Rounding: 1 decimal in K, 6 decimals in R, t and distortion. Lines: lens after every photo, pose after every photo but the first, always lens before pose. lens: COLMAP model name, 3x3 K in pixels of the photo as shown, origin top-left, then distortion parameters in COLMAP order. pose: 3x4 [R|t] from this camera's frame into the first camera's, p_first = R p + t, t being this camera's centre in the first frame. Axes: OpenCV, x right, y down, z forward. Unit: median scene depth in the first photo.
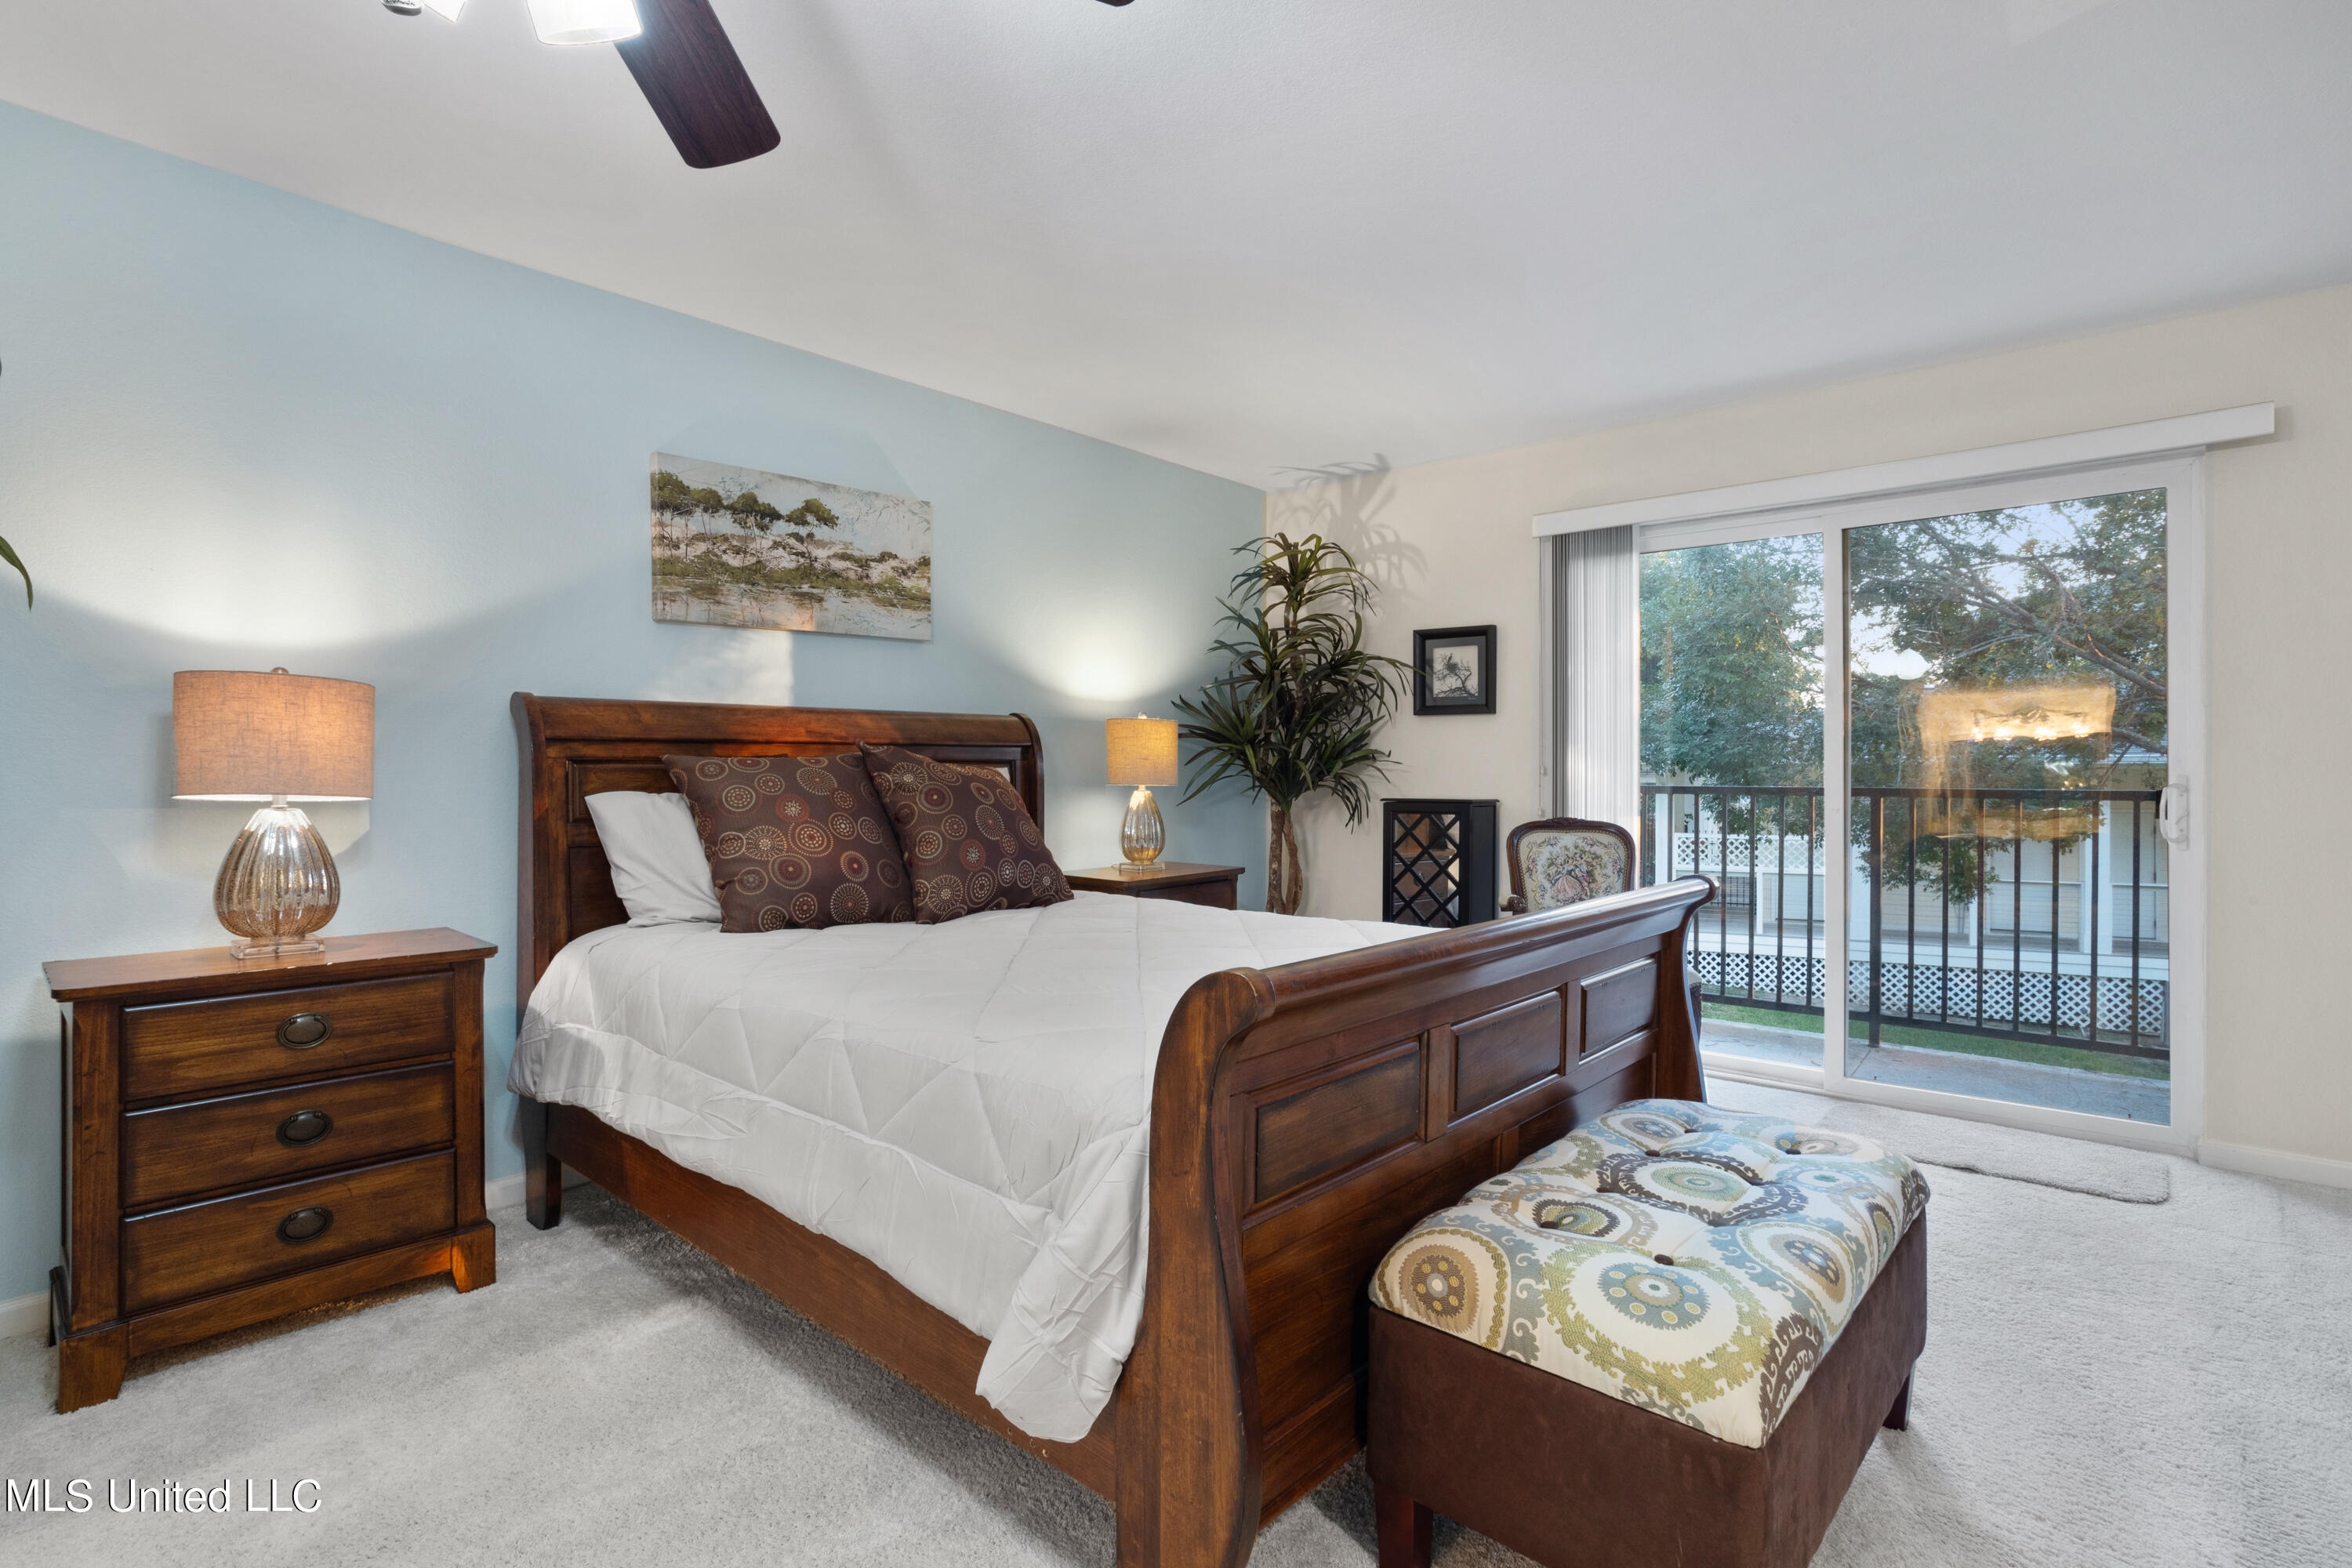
lens RADIAL K [[1143.6, 0, 1155.1], [0, 1143.6, 781.5], [0, 0, 1]] dist [-0.036654, 0.020550]
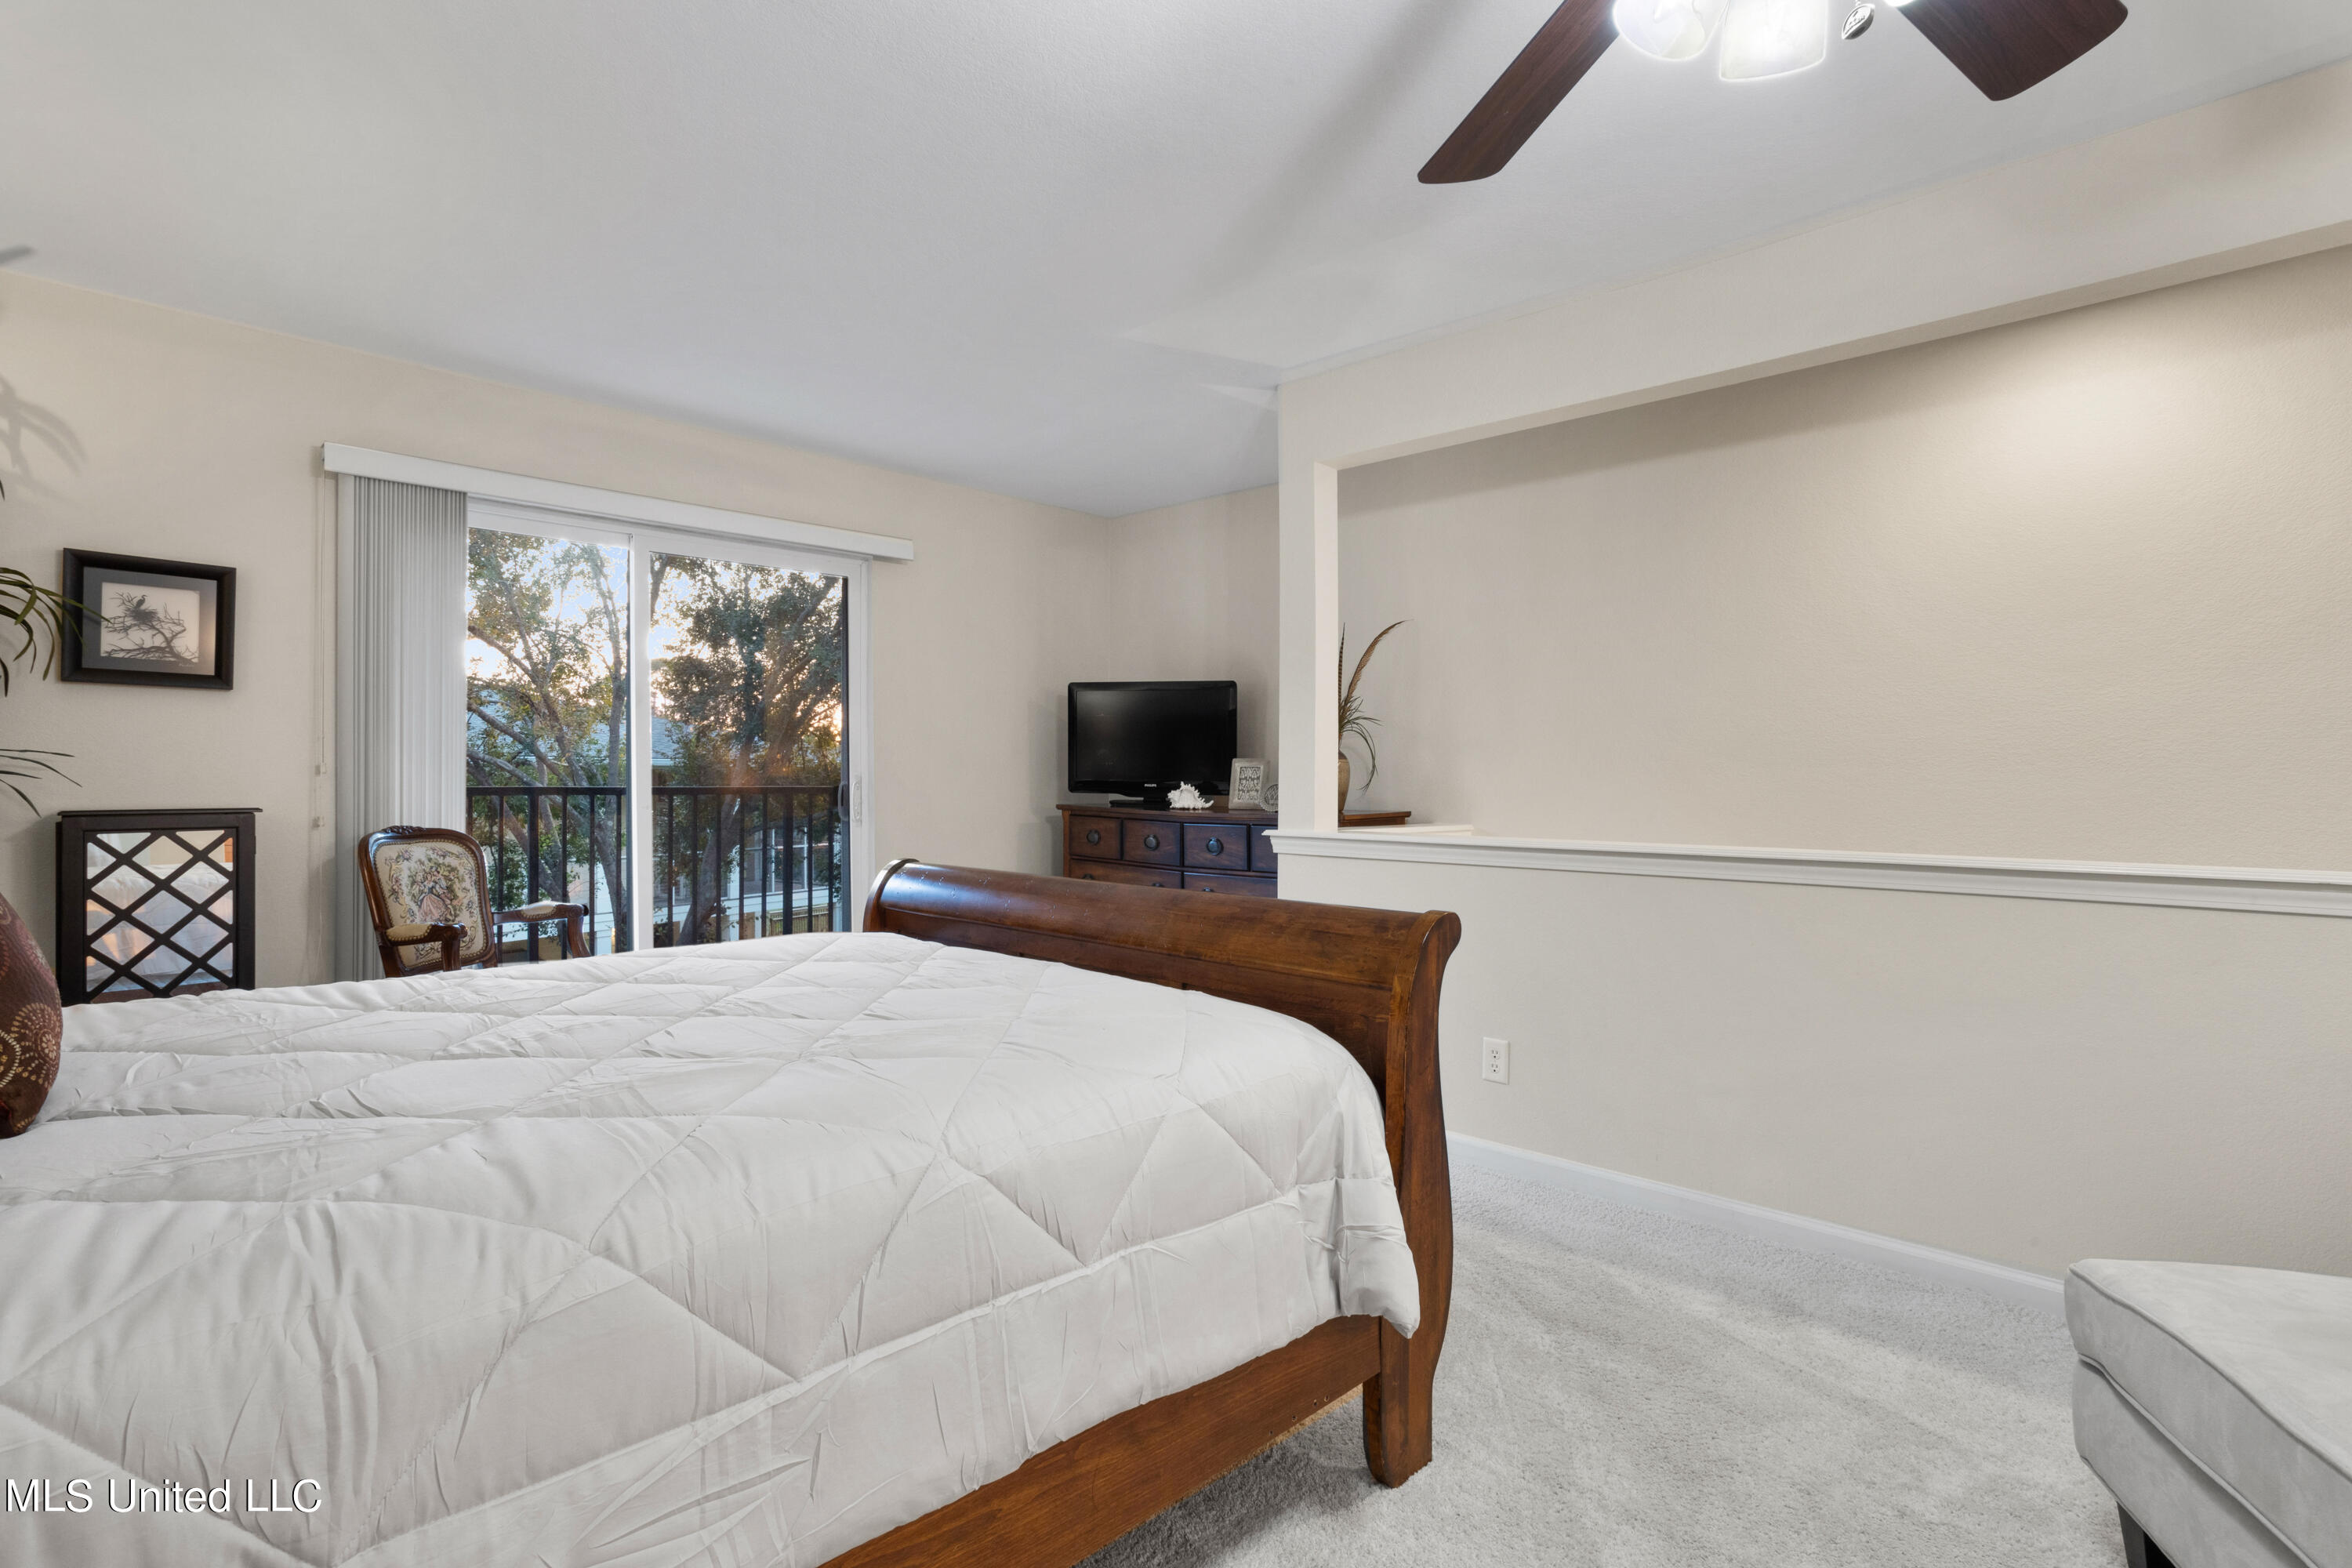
lens RADIAL K [[1143.6, 0, 1174.1], [0, 1143.6, 792.7], [0, 0, 1]] dist [-0.036654, 0.020550]
pose [[0.059334, -0.011428, 0.998173, -0.413213], [0.003715, 0.999930, 0.011227, 0.000412], [-0.998231, 0.003042, 0.059372, 0.380752]]
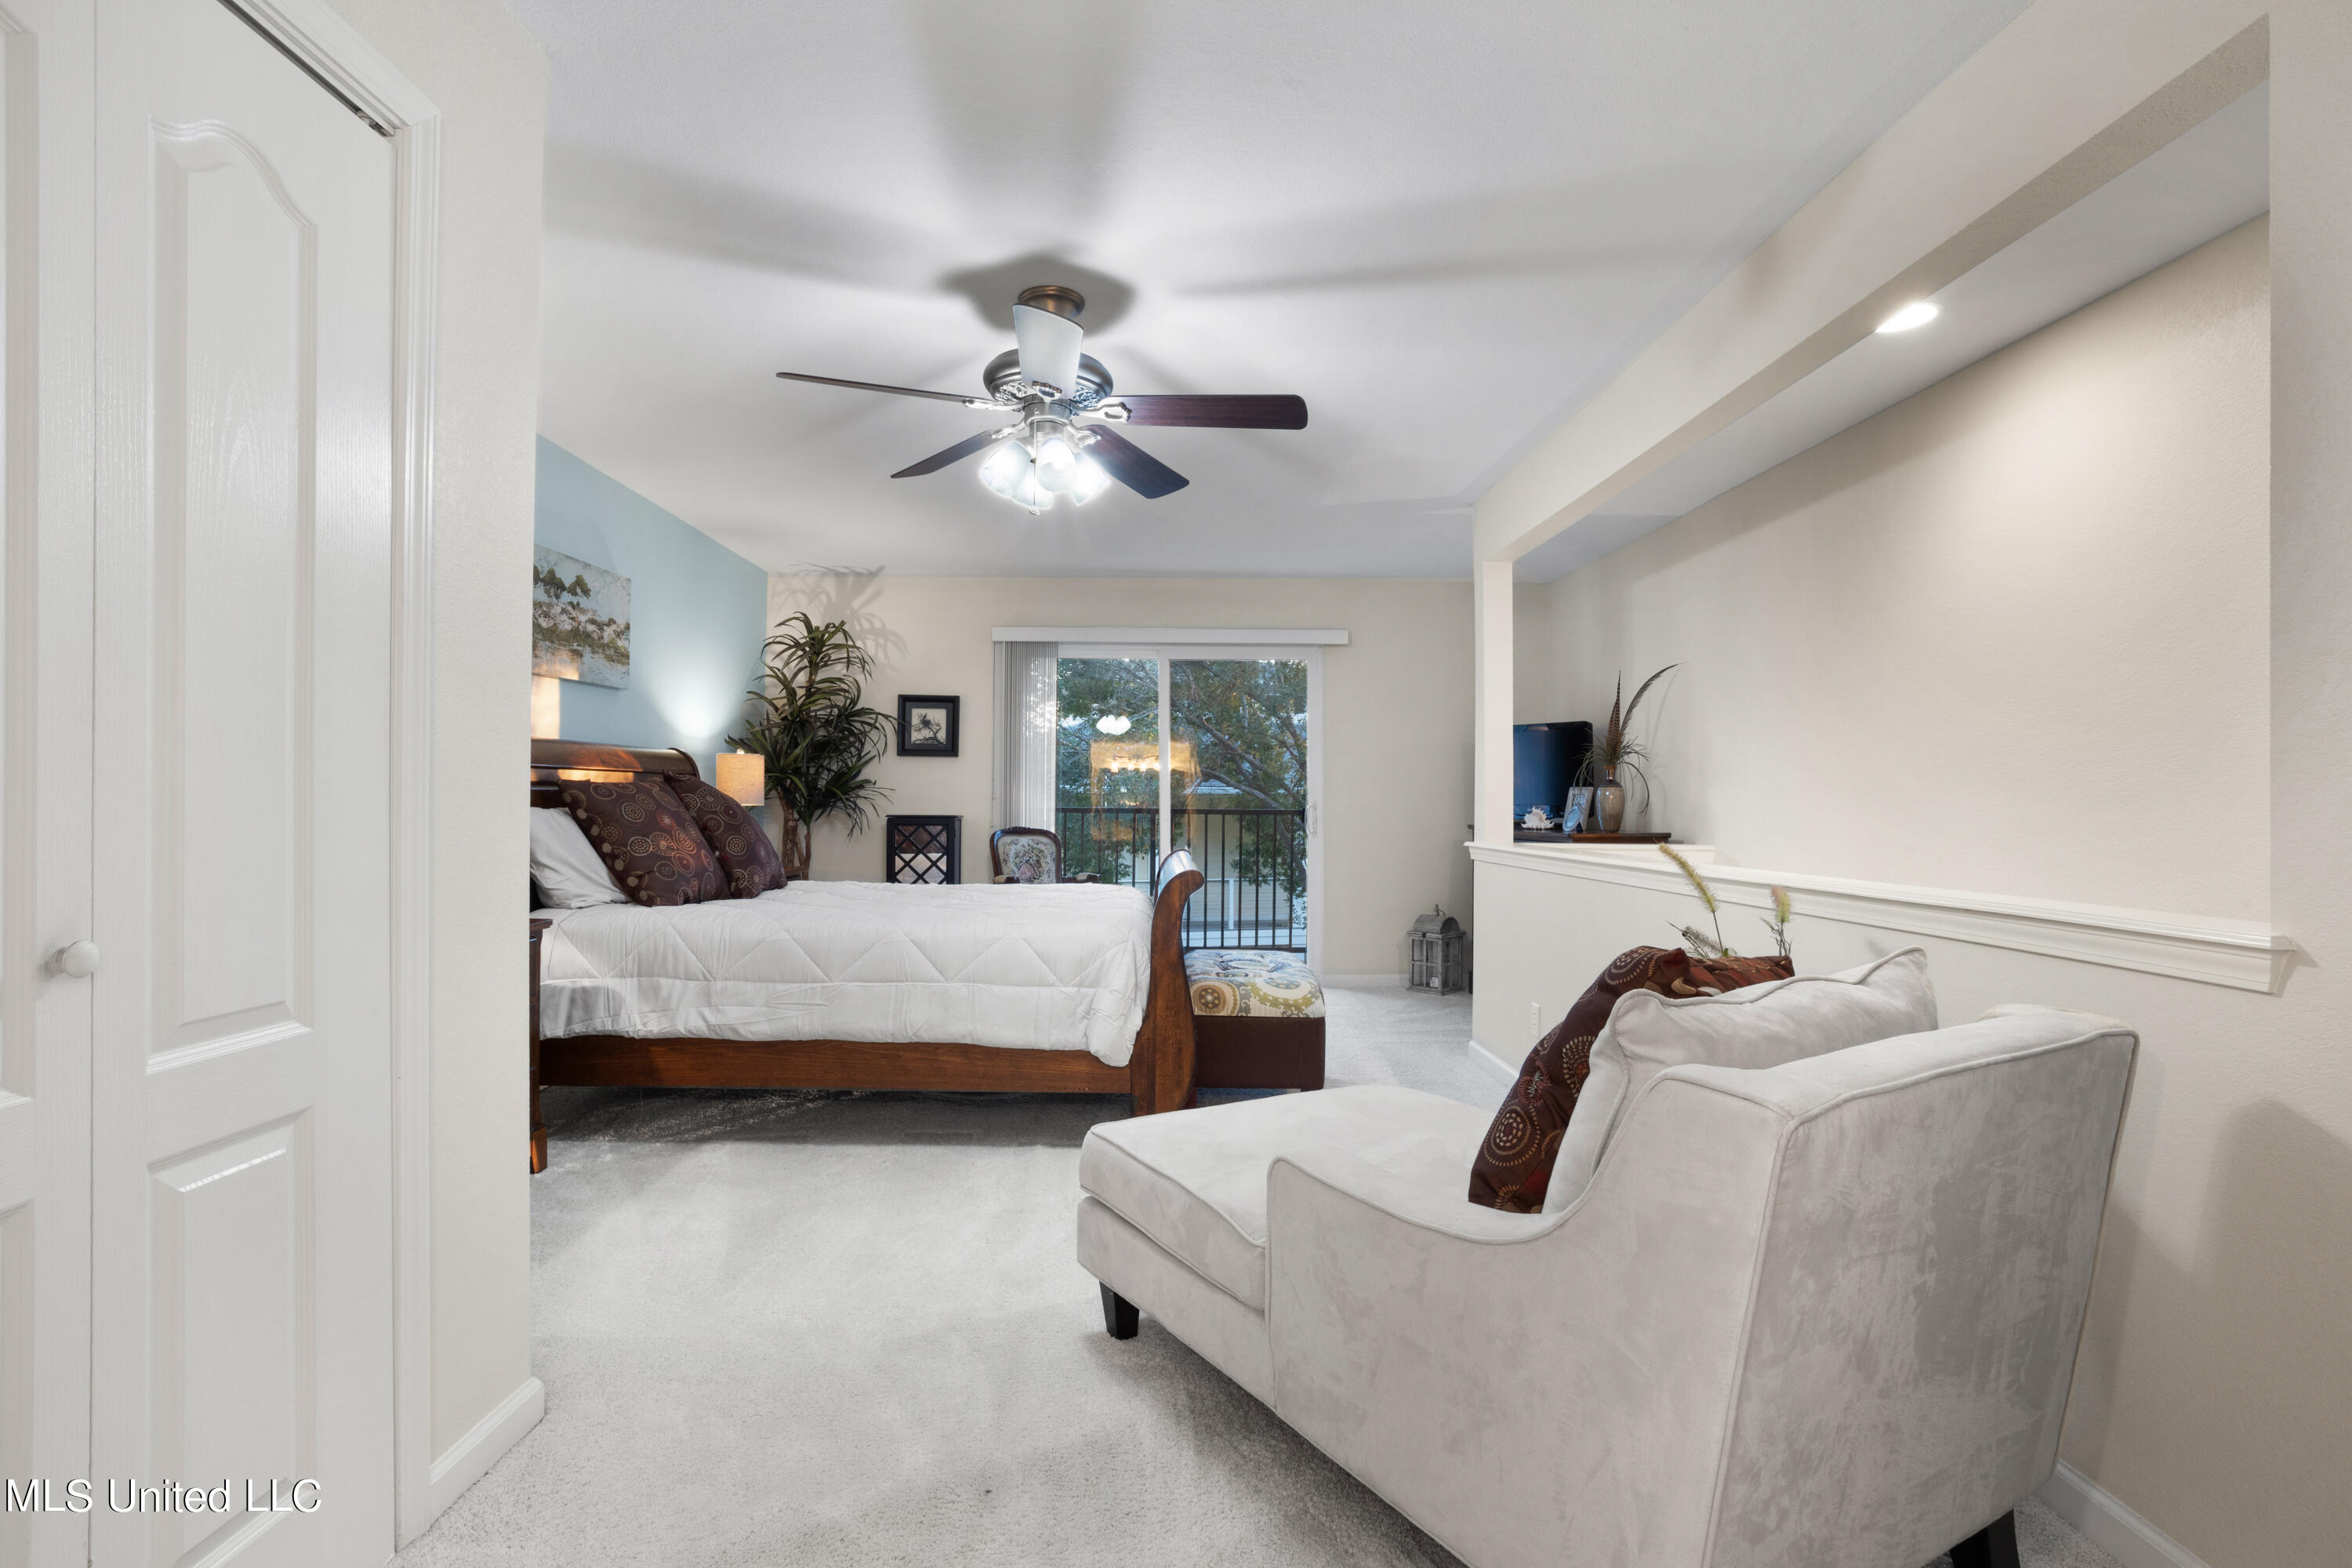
lens RADIAL K [[1196.2, 0, 1151.2], [0, 1196.2, 786.5], [0, 0, 1]] dist [-0.017114, 0.004893]
pose [[0.743172, 0.013881, 0.668956, -0.579502], [-0.002786, 0.999840, -0.017652, 0.004978], [-0.669094, 0.011255, 0.743092, -0.322432]]
